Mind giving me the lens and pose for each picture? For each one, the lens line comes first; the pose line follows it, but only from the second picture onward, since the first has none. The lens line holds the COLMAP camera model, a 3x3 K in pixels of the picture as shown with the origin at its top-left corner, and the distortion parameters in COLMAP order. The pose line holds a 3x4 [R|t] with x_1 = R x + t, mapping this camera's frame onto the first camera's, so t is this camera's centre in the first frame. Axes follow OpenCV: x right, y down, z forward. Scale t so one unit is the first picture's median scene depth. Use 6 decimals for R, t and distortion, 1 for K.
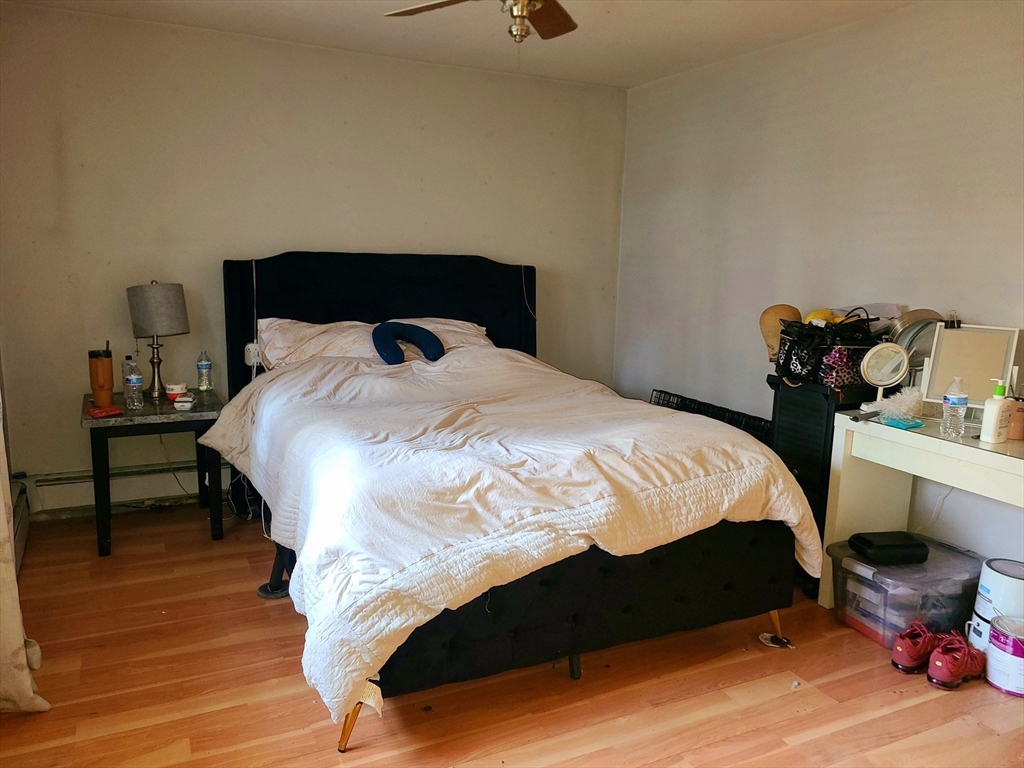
lens RADIAL K [[770.0, 0, 504.6], [0, 770.0, 387.6], [0, 0, 1]] dist [0.043875, -0.004795]
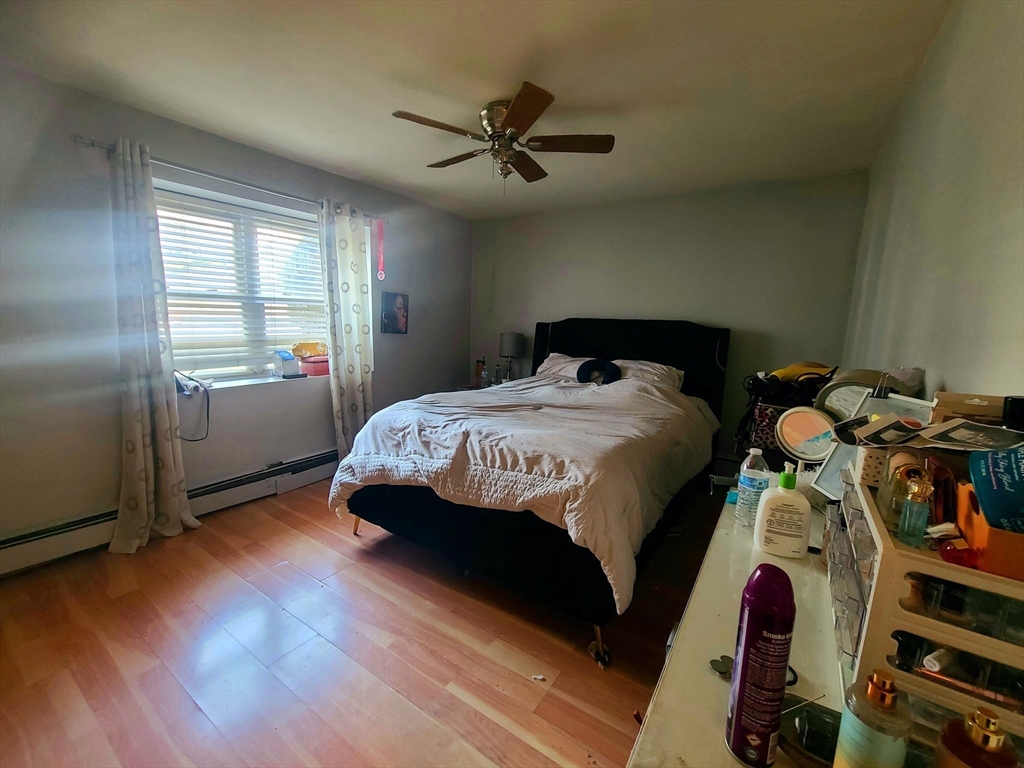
lens RADIAL K [[417.3, 0, 518.2], [0, 417.3, 385.5], [0, 0, 1]] dist [0.003885, -0.002016]
pose [[0.520274, 0.121664, -0.845289, 0.853516], [-0.169534, 0.984815, 0.037399, -0.054745], [0.837003, 0.123847, 0.532999, 0.626542]]
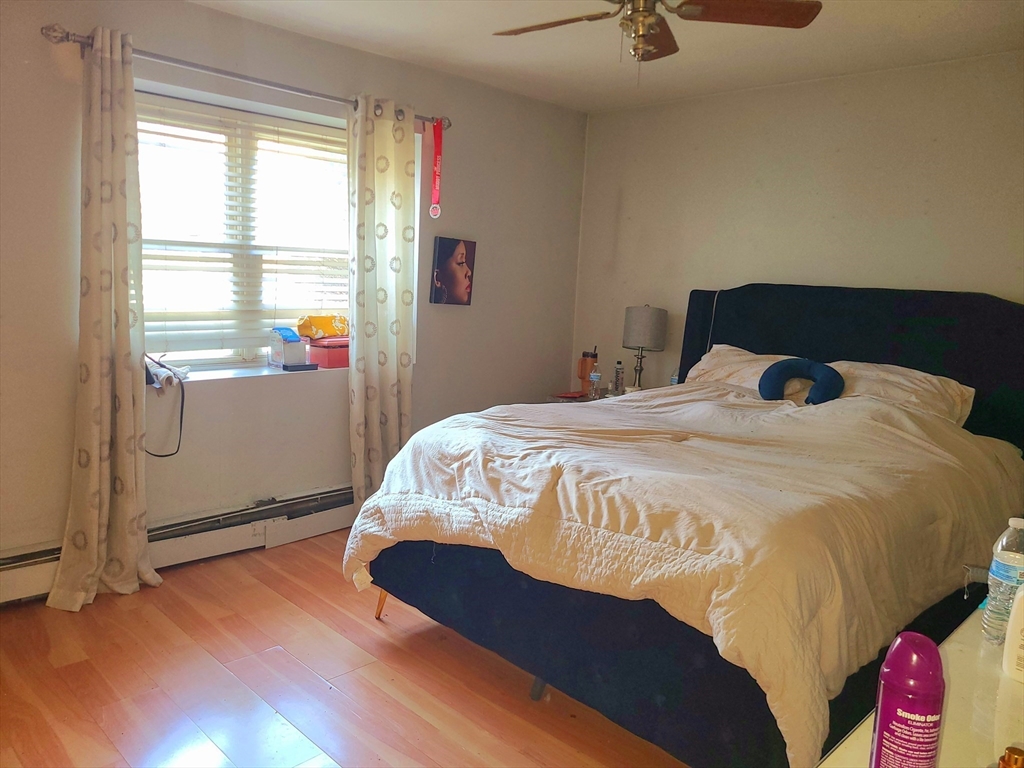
lens RADIAL K [[770.0, 0, 495.7], [0, 770.0, 368.6], [0, 0, 1]] dist [0.043875, -0.004795]
pose [[0.322263, 0.109273, -0.940322, 0.979317], [-0.205717, 0.977662, 0.043110, -0.062595], [0.924028, 0.179547, 0.337544, 0.574007]]
